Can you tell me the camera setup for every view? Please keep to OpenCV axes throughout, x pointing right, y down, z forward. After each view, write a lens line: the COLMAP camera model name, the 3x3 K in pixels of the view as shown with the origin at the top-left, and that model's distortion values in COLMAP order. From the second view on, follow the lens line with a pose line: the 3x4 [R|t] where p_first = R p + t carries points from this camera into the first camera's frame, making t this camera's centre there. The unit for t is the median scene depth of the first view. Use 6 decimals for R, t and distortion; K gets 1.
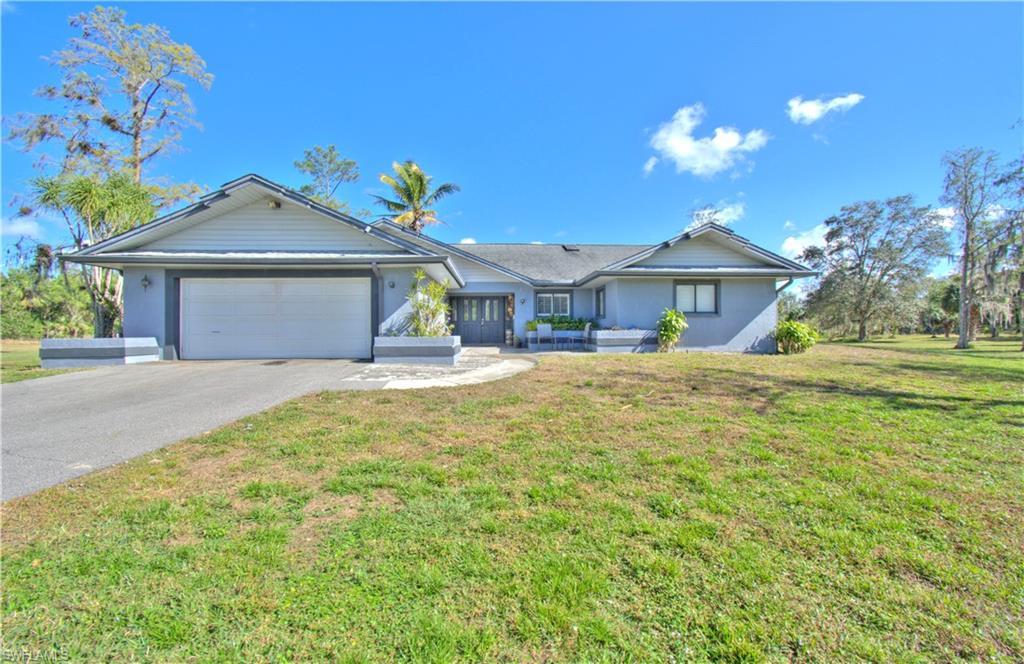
lens RADIAL K [[440.8, 0, 514.8], [0, 440.8, 332.5], [0, 0, 1]] dist [-0.002158, 0.001664]
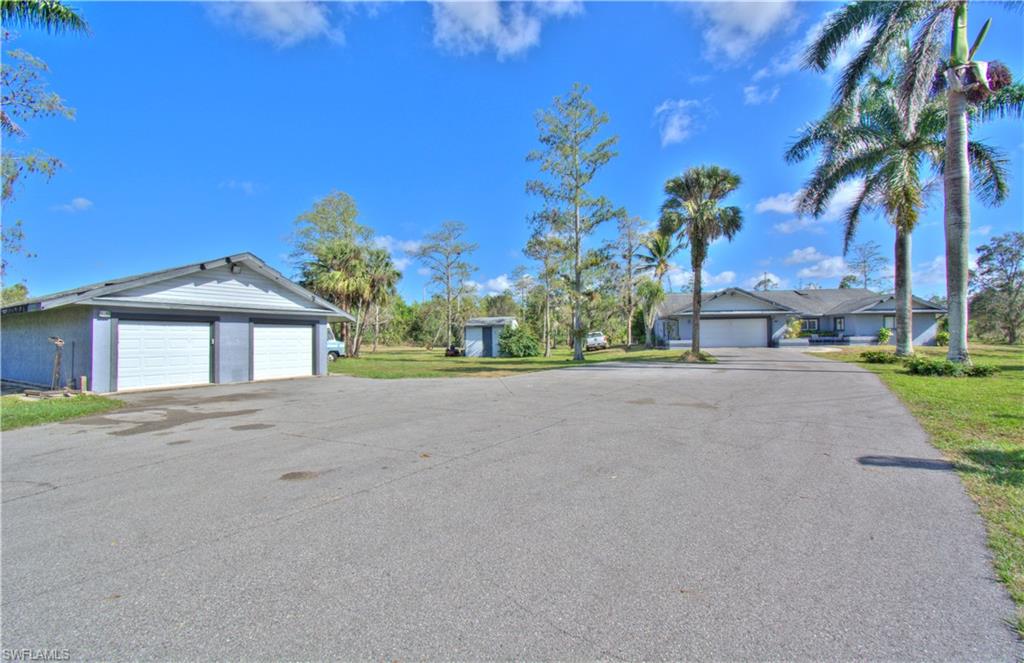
lens RADIAL K [[440.8, 0, 509.0], [0, 440.8, 332.4], [0, 0, 1]] dist [-0.002158, 0.001664]
pose [[0.974879, -0.007622, -0.222603, -0.357228], [0.004741, 0.999898, -0.013475, -0.001670], [0.222683, 0.012081, 0.974816, -0.583818]]
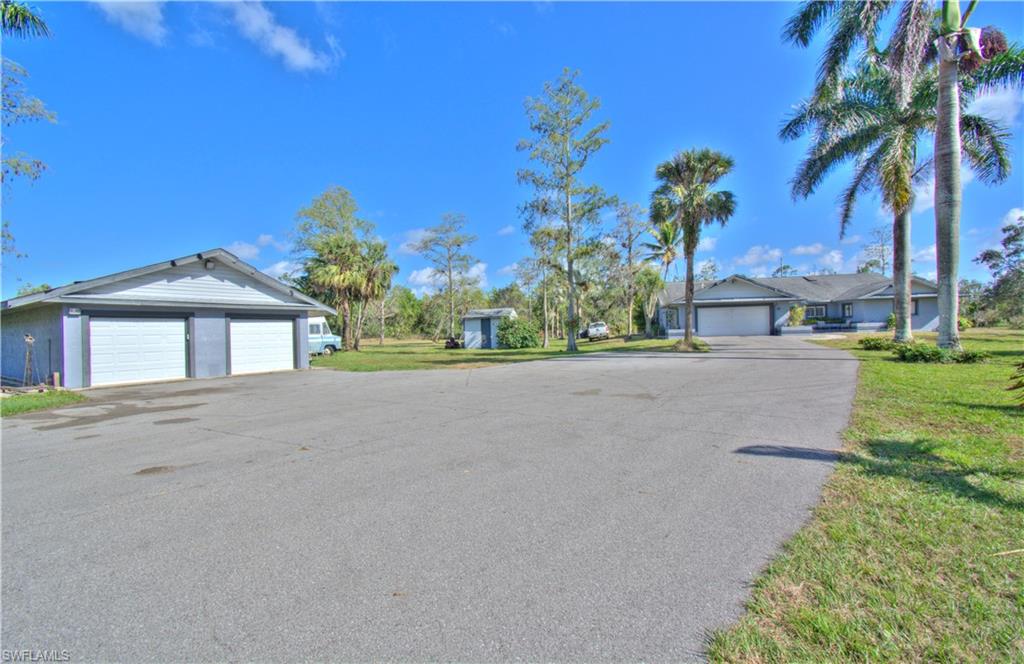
lens RADIAL K [[440.8, 0, 507.8], [0, 440.8, 331.5], [0, 0, 1]] dist [-0.002158, 0.001664]
pose [[0.965408, -0.017783, -0.260136, -0.323709], [0.019142, 0.999813, 0.002690, -0.000762], [0.260040, -0.007577, 0.965568, -0.571969]]
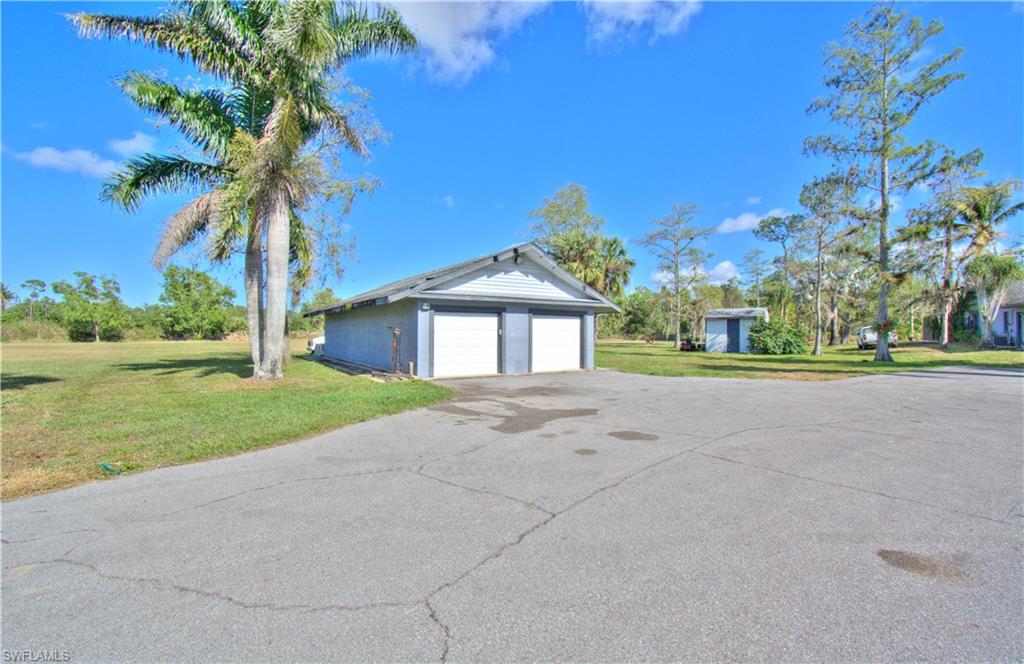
lens RADIAL K [[440.8, 0, 517.3], [0, 440.8, 336.5], [0, 0, 1]] dist [-0.002158, 0.001664]
pose [[0.796898, 0.011409, -0.604006, -0.433332], [-0.005262, 0.999915, 0.011945, -0.001119], [0.604090, -0.006341, 0.796891, -0.574234]]
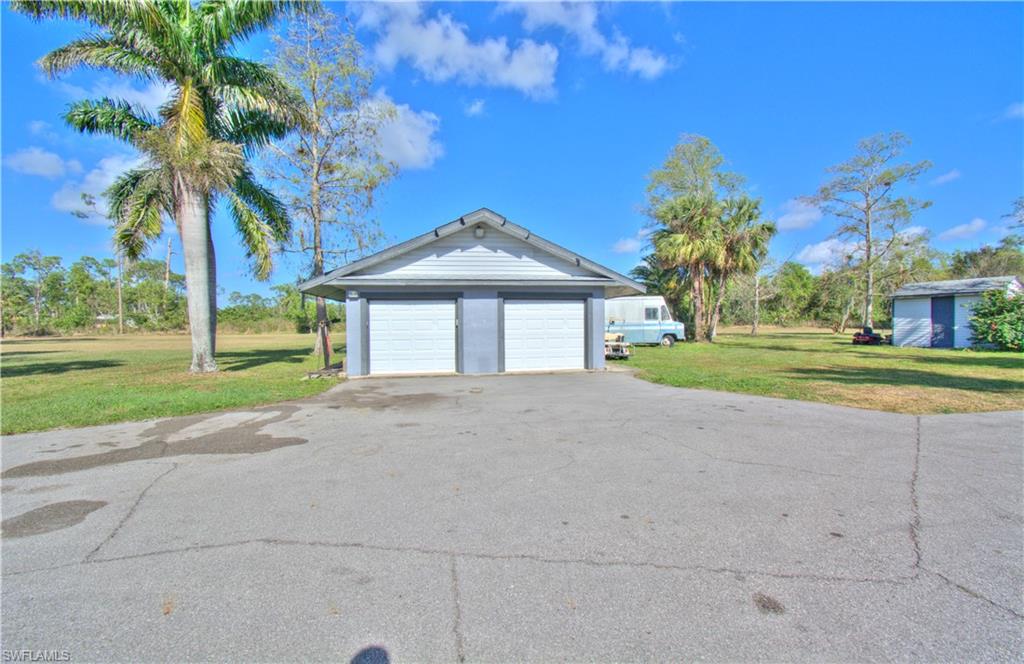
lens RADIAL K [[440.8, 0, 508.2], [0, 440.8, 336.0], [0, 0, 1]] dist [-0.002158, 0.001664]
pose [[0.476231, 0.023932, -0.878994, -0.388030], [0.010384, 0.999407, 0.032836, -0.000710], [0.879259, -0.024765, 0.475700, -0.411640]]
